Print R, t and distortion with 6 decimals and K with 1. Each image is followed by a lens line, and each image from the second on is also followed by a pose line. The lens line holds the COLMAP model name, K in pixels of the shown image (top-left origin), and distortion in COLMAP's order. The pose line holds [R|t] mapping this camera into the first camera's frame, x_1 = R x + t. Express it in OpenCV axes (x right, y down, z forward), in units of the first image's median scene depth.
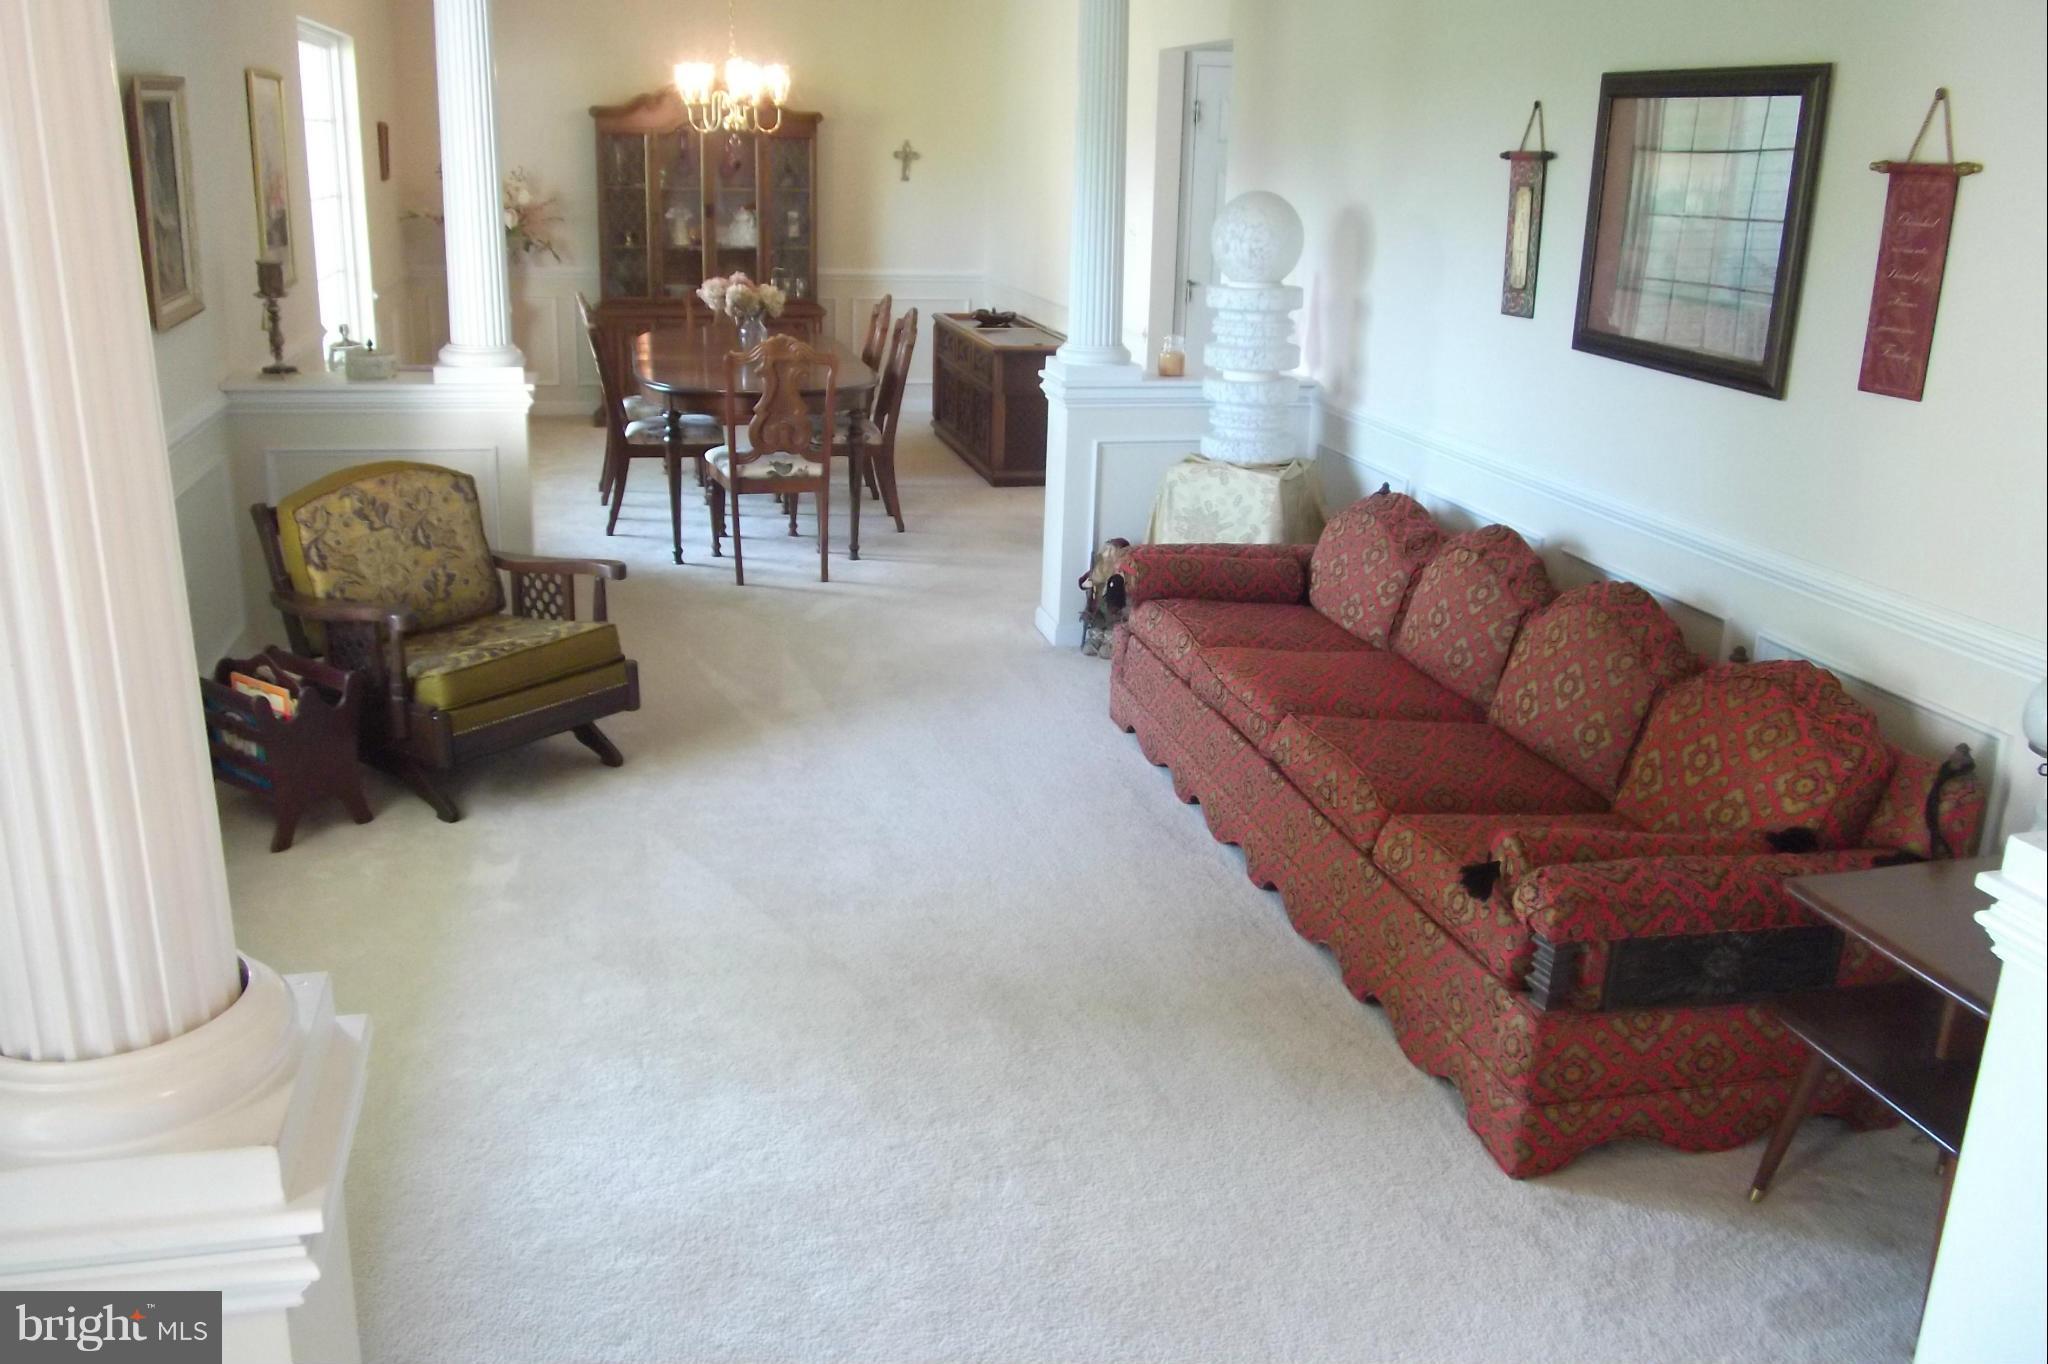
lens RADIAL K [[1707.8, 0, 1021.1], [0, 1707.8, 672.4], [0, 0, 1]] dist [-0.031399, 0.015197]
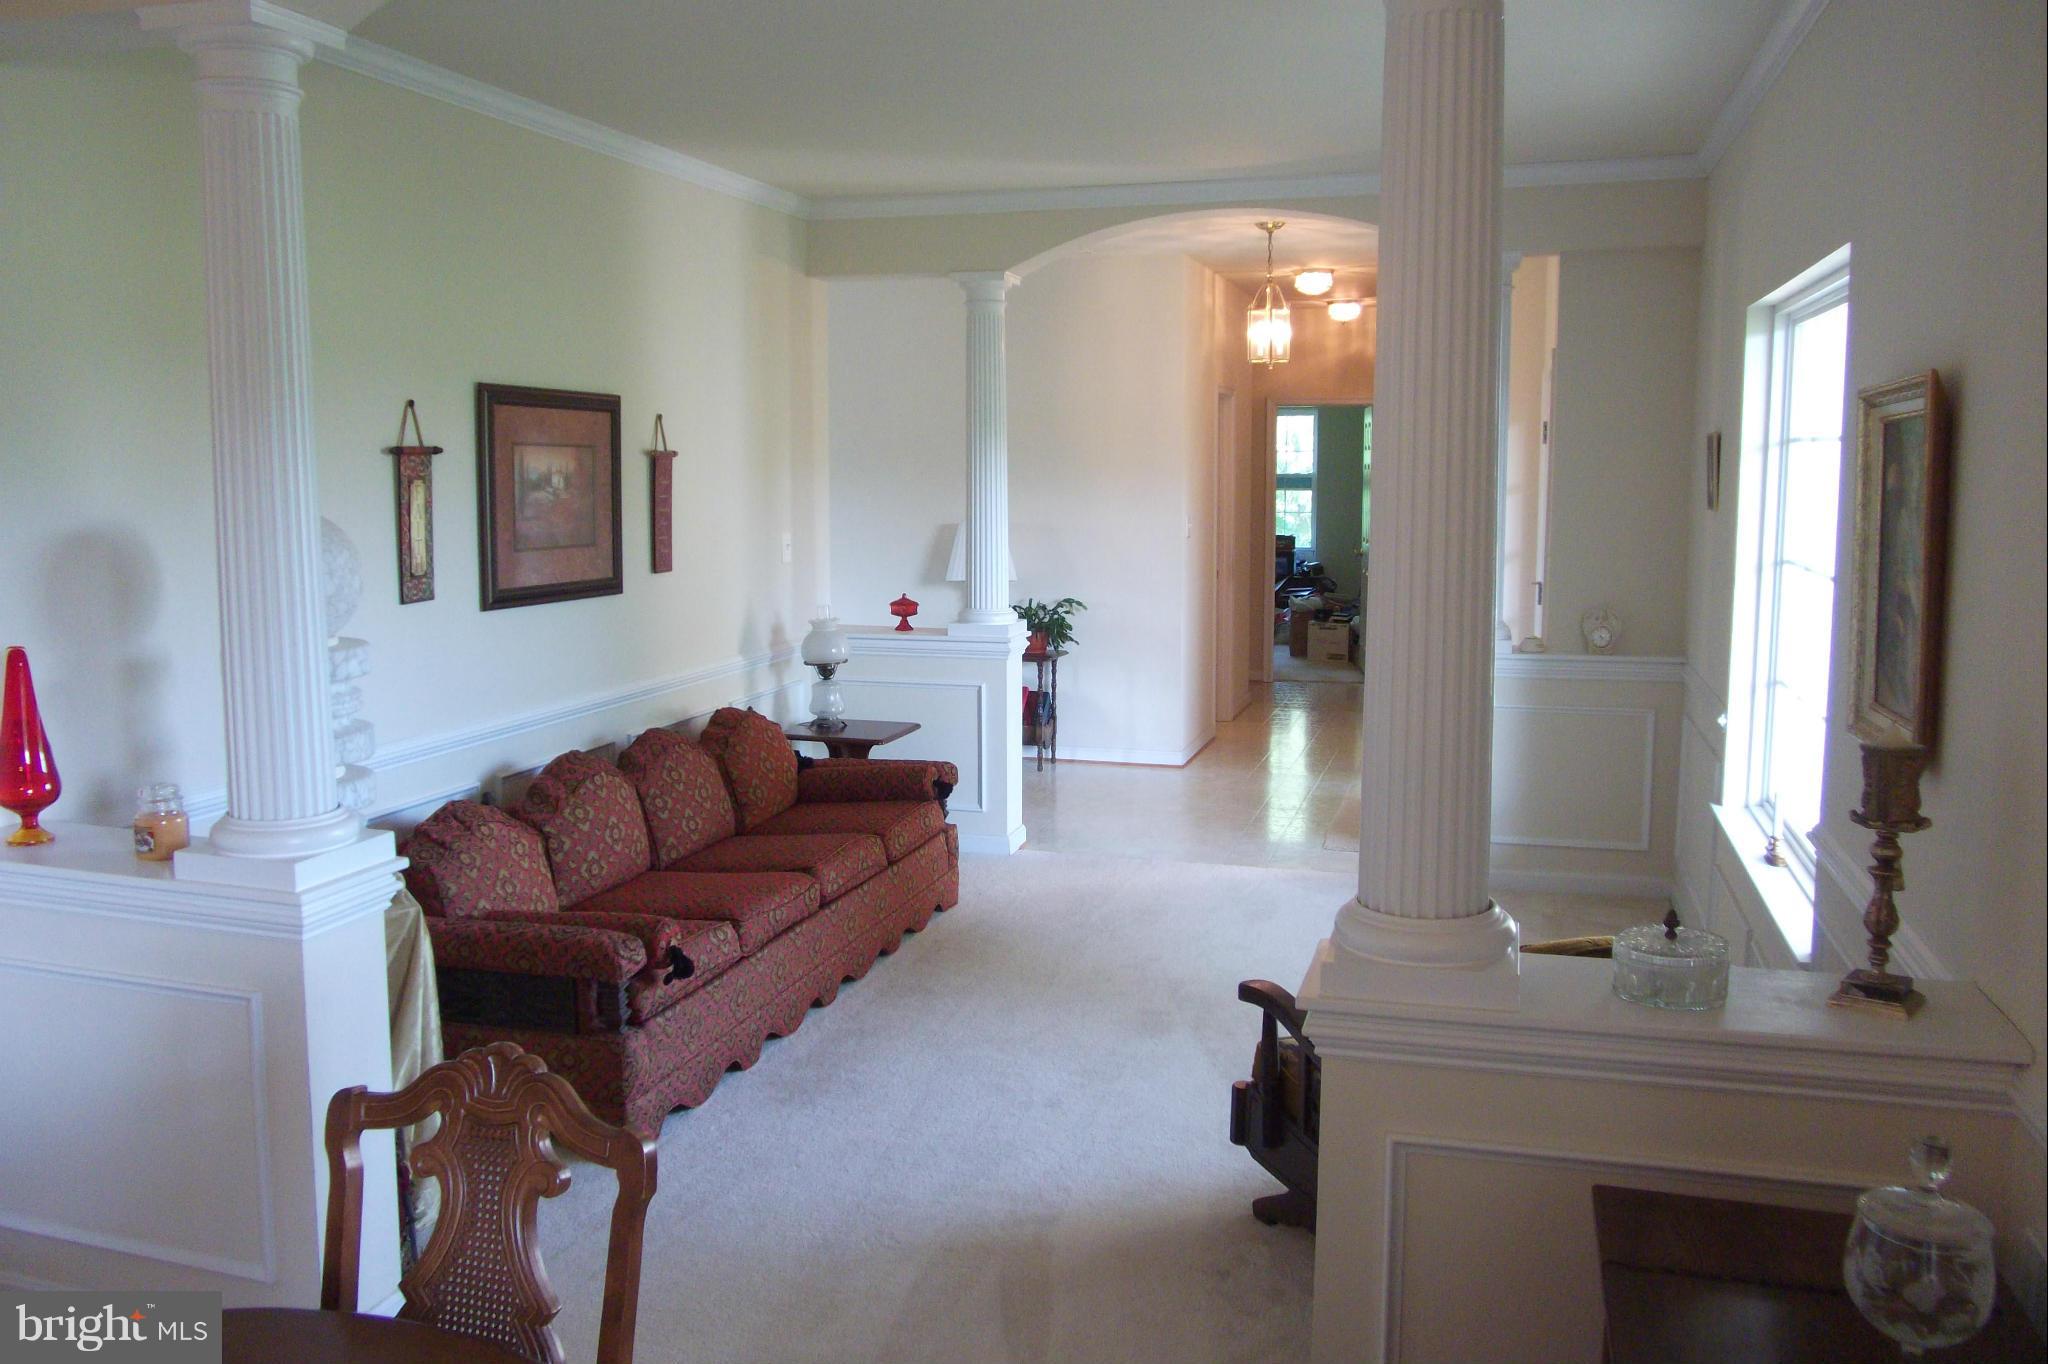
lens RADIAL K [[1707.8, 0, 1022.8], [0, 1707.8, 680.7], [0, 0, 1]] dist [-0.031399, 0.015197]
pose [[-0.872476, -0.100424, 0.478226, -0.241851], [0.109190, 0.913845, 0.391108, -0.243231], [-0.476301, 0.393450, -0.786343, 0.761588]]
